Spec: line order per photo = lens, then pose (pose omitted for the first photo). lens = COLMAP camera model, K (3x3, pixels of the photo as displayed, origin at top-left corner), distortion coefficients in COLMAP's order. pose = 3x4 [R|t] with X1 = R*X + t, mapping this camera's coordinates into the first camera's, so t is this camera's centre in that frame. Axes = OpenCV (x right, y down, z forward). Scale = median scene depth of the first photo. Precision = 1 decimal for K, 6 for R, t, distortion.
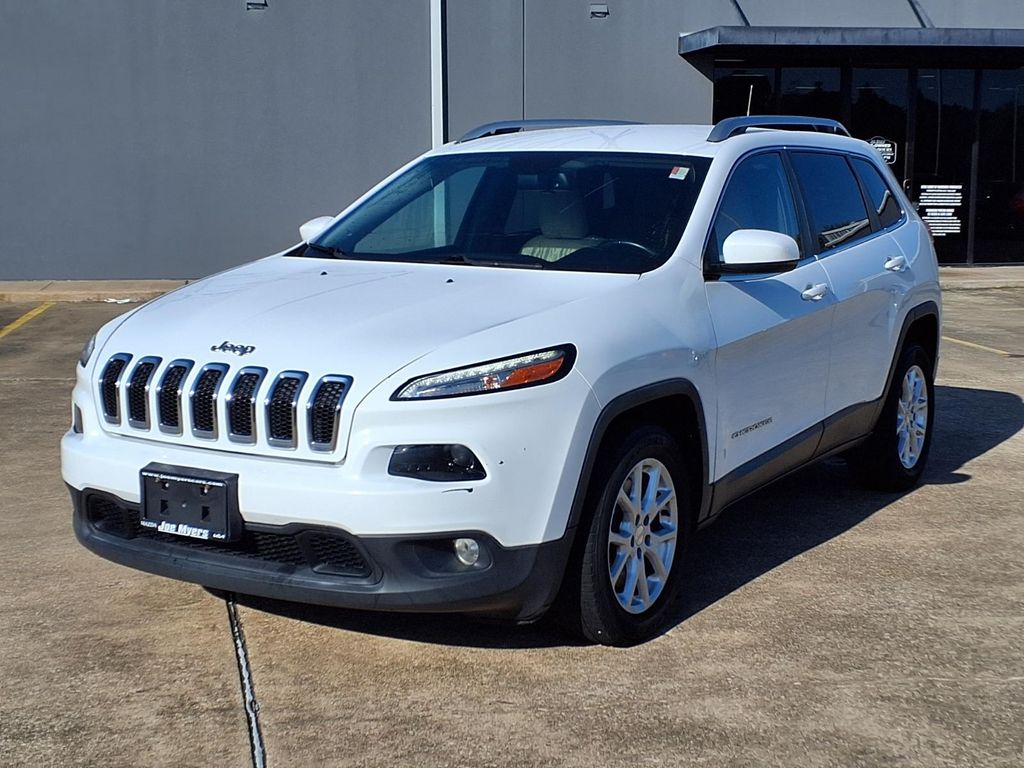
lens RADIAL K [[1482.1, 0, 512.0], [0, 1482.1, 384.0], [0, 0, 1]] dist [0.350097, -1.334997]
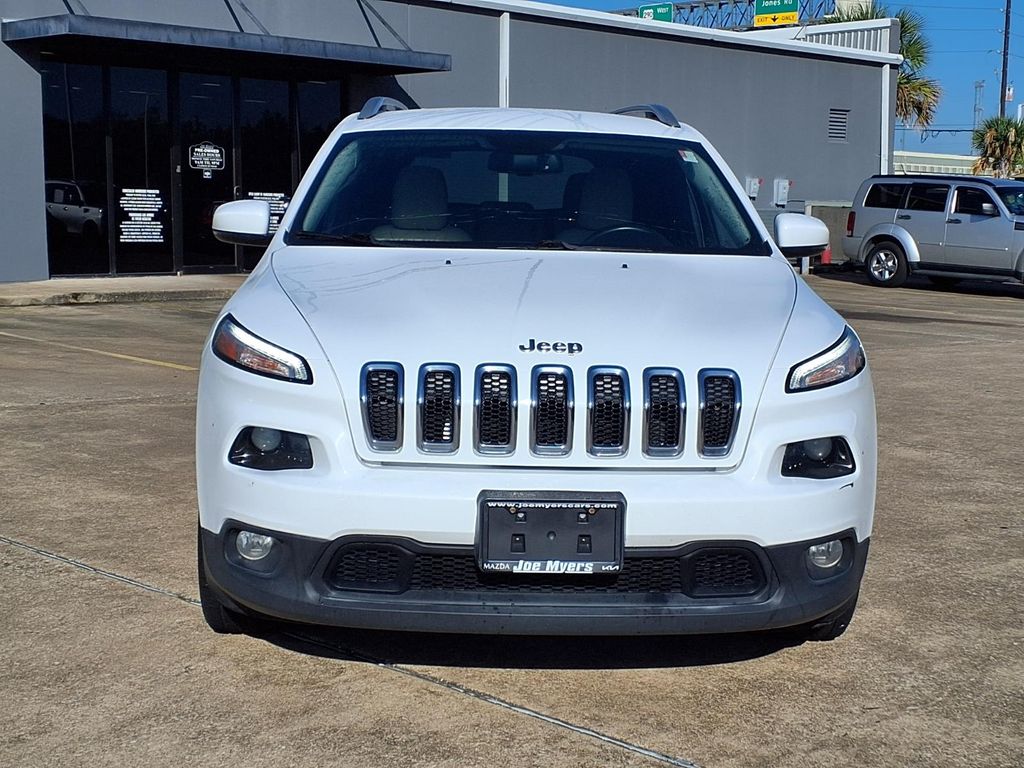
lens RADIAL K [[1482.1, 0, 512.0], [0, 1482.1, 384.0], [0, 0, 1]] dist [0.350097, -1.334997]
pose [[0.822226, -0.056958, 0.566304, -0.688141], [0.062030, 0.998021, 0.010316, -0.012980], [-0.565770, 0.026646, 0.824132, 0.332035]]
